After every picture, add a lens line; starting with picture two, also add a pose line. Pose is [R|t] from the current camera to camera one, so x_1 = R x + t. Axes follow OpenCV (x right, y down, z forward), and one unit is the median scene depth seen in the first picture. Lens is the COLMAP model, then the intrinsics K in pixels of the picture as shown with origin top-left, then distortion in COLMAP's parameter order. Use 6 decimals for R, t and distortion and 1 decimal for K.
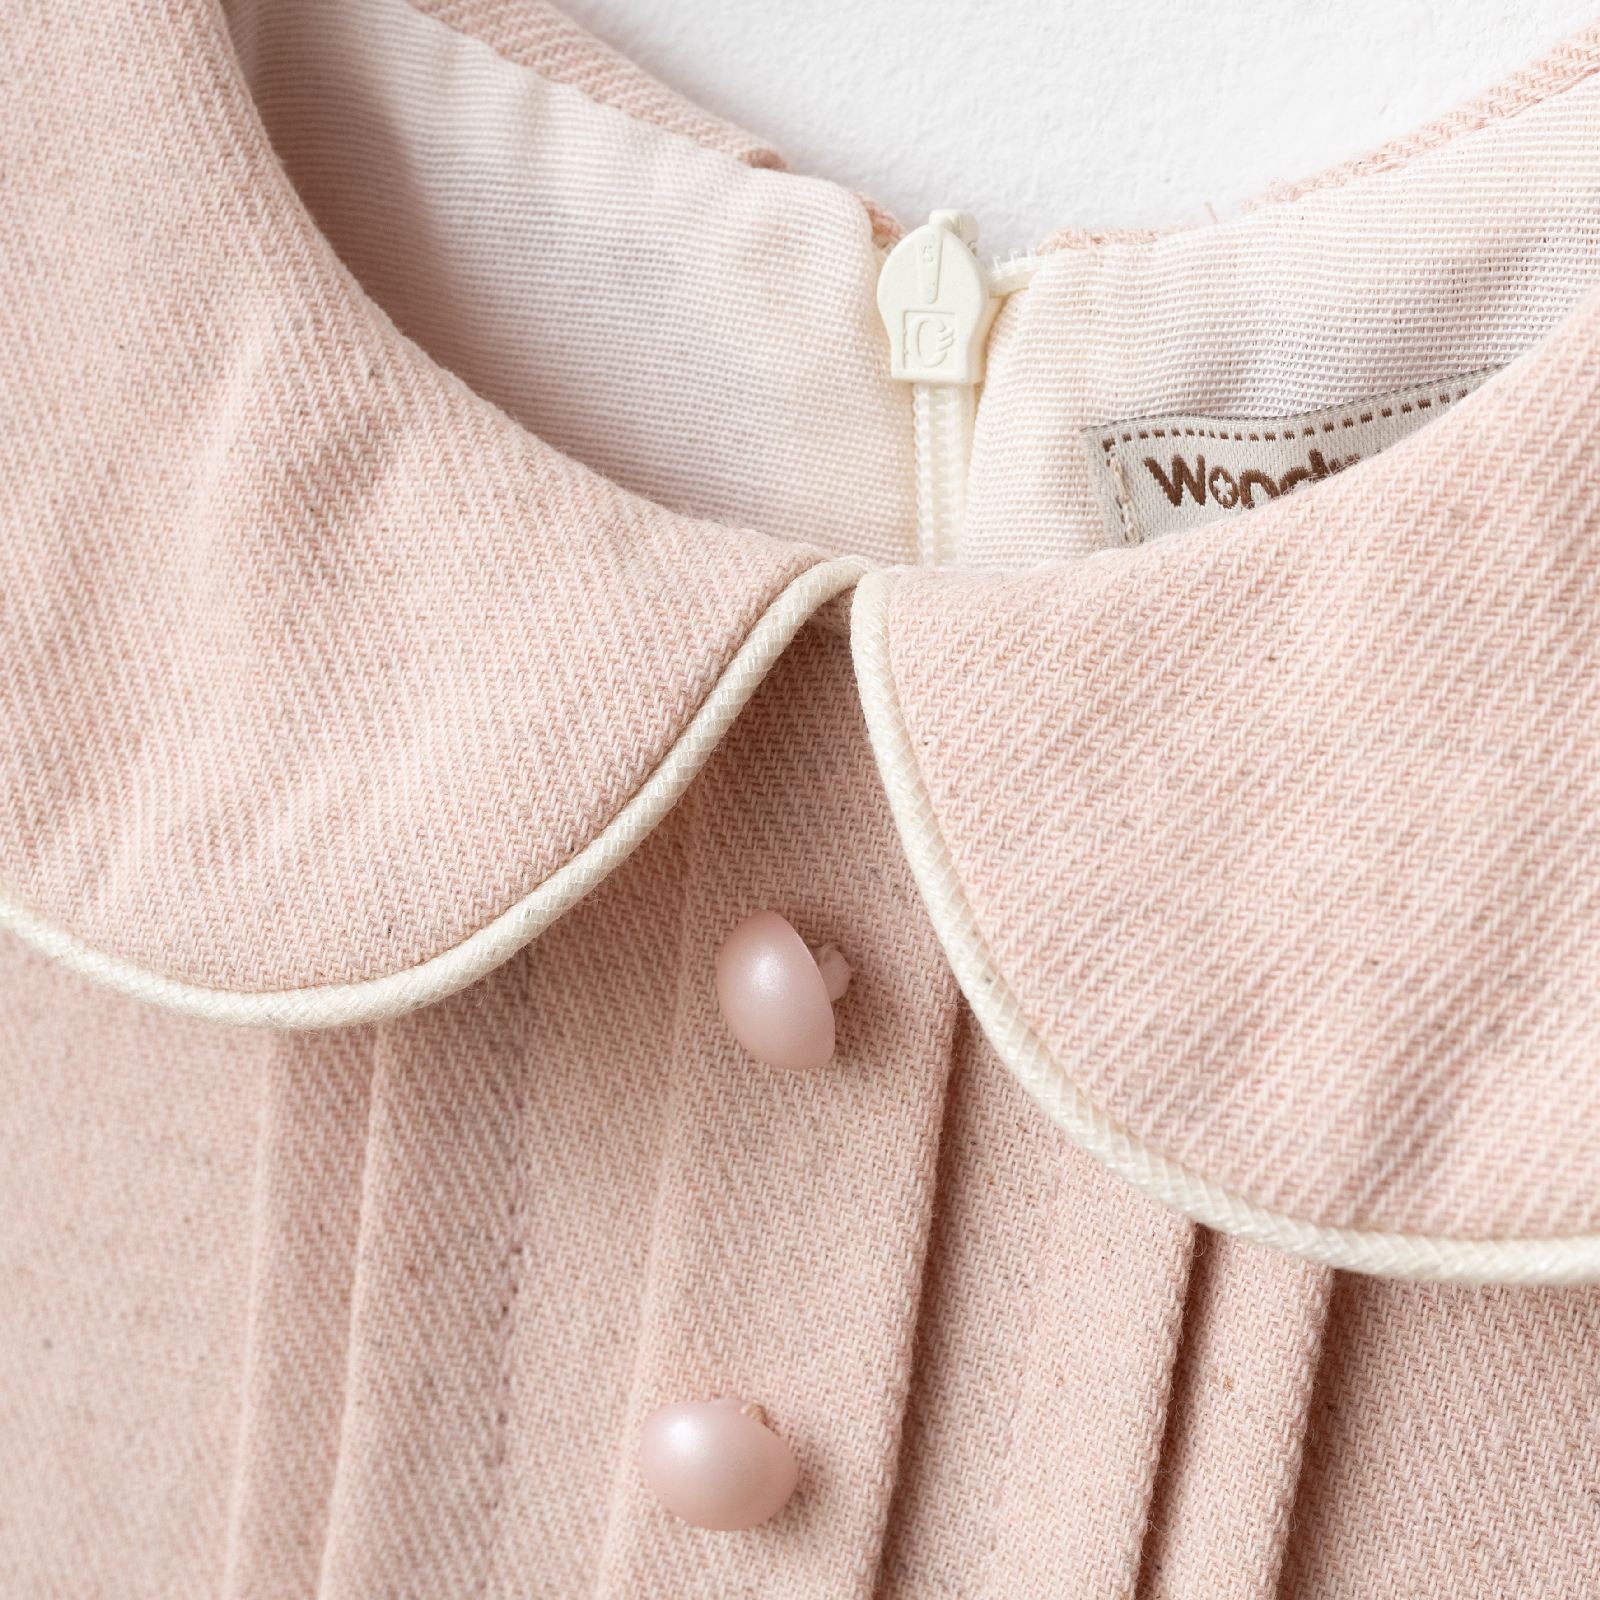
lens RADIAL K [[3124.6, 0, 800.0], [0, 3124.6, 800.0], [0, 0, 1]] dist [0.004399, 0.016149]
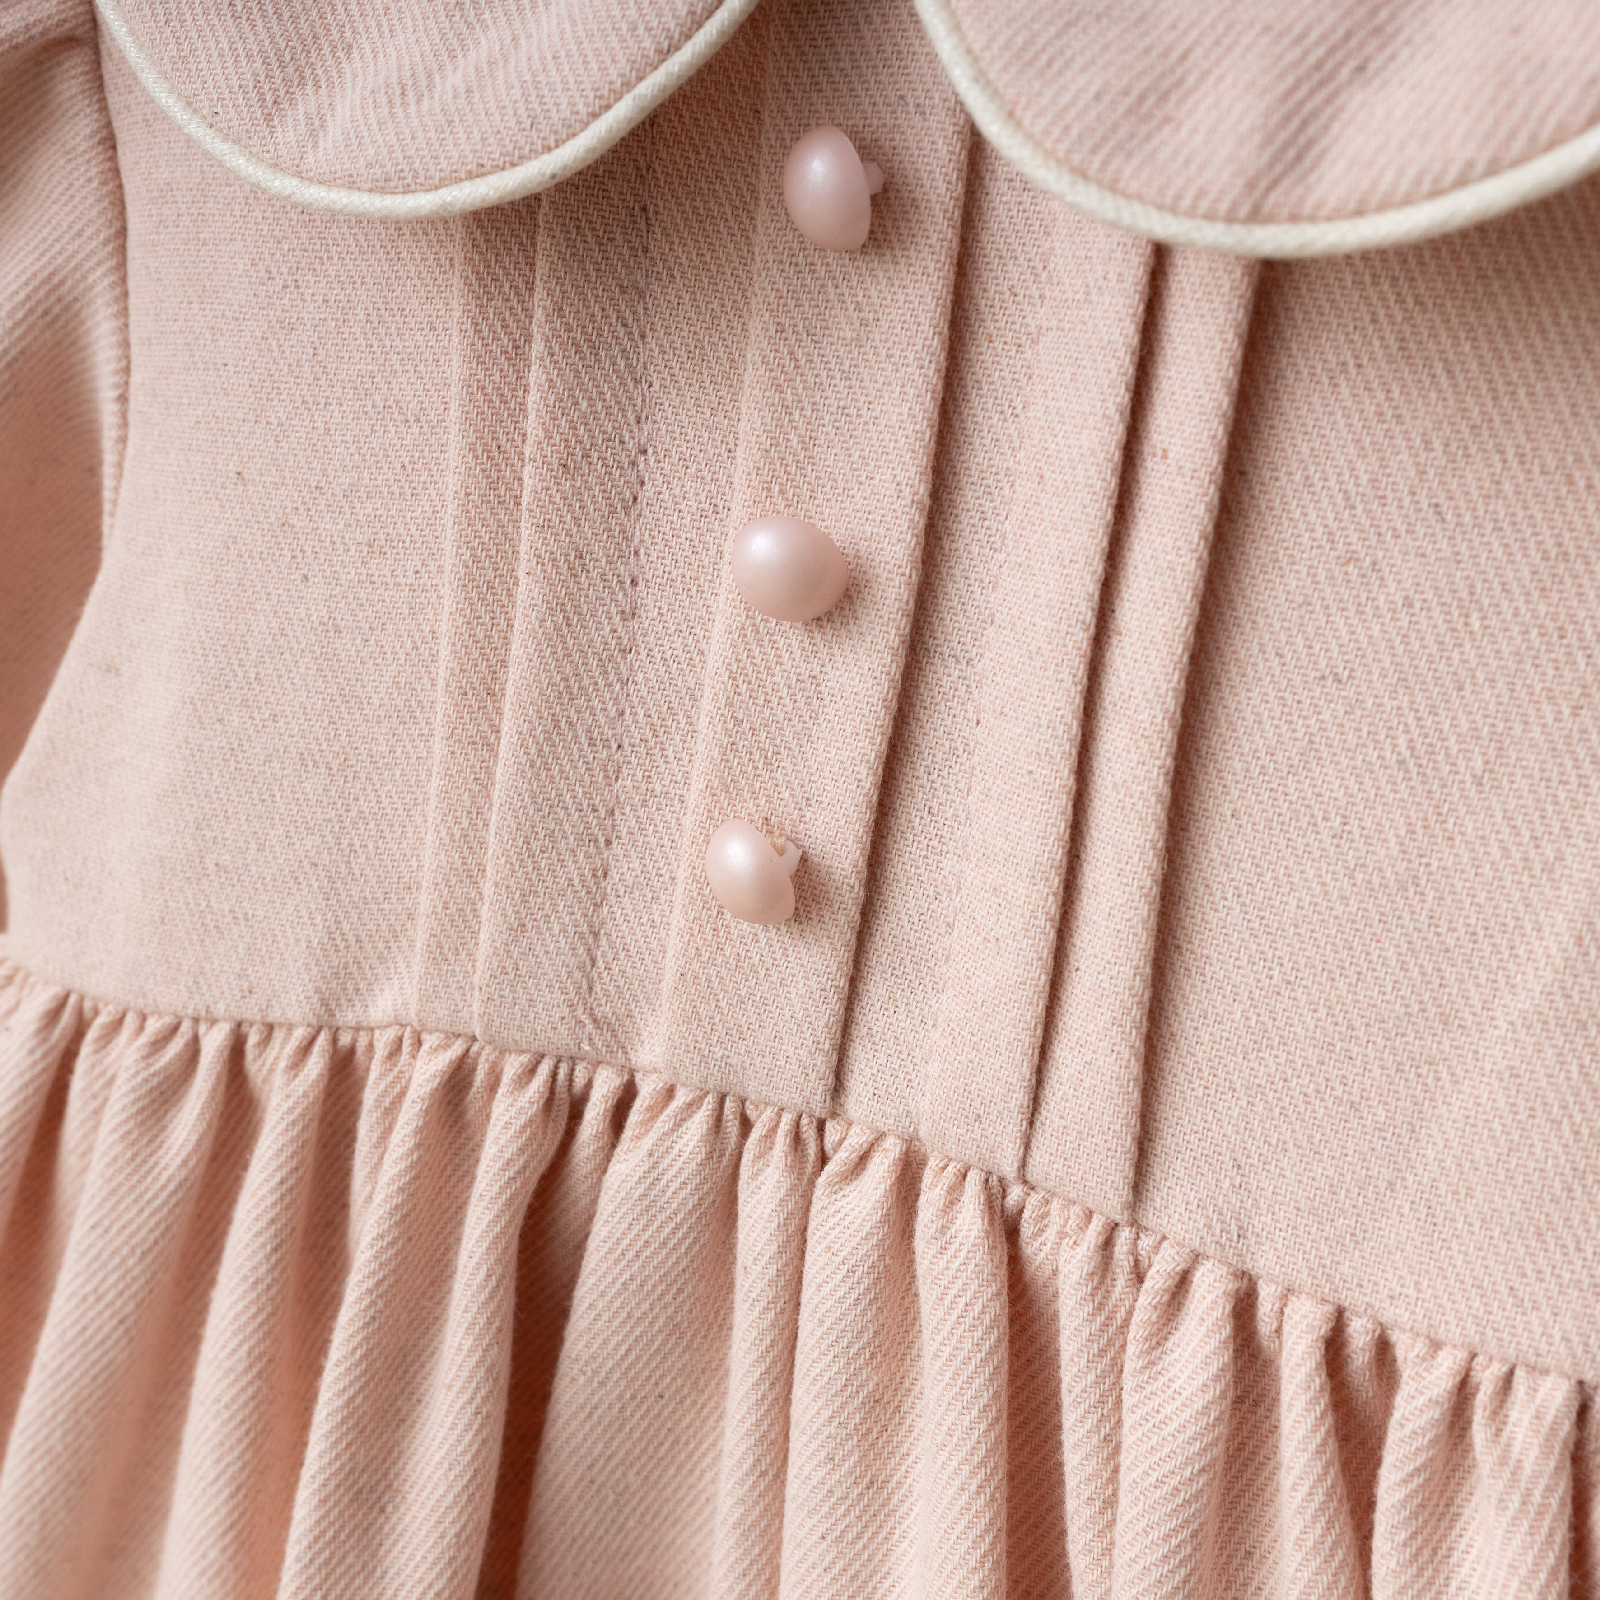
lens RADIAL K [[2220.3, 0, 906.4], [0, 2220.3, 805.6], [0, 0, 1]] dist [-0.001585, 0.027418]
pose [[0.999989, -0.001641, -0.004316, 0.028842], [0.001940, 0.997534, 0.070156, 0.250576], [0.004190, -0.070164, 0.997527, 0.043058]]
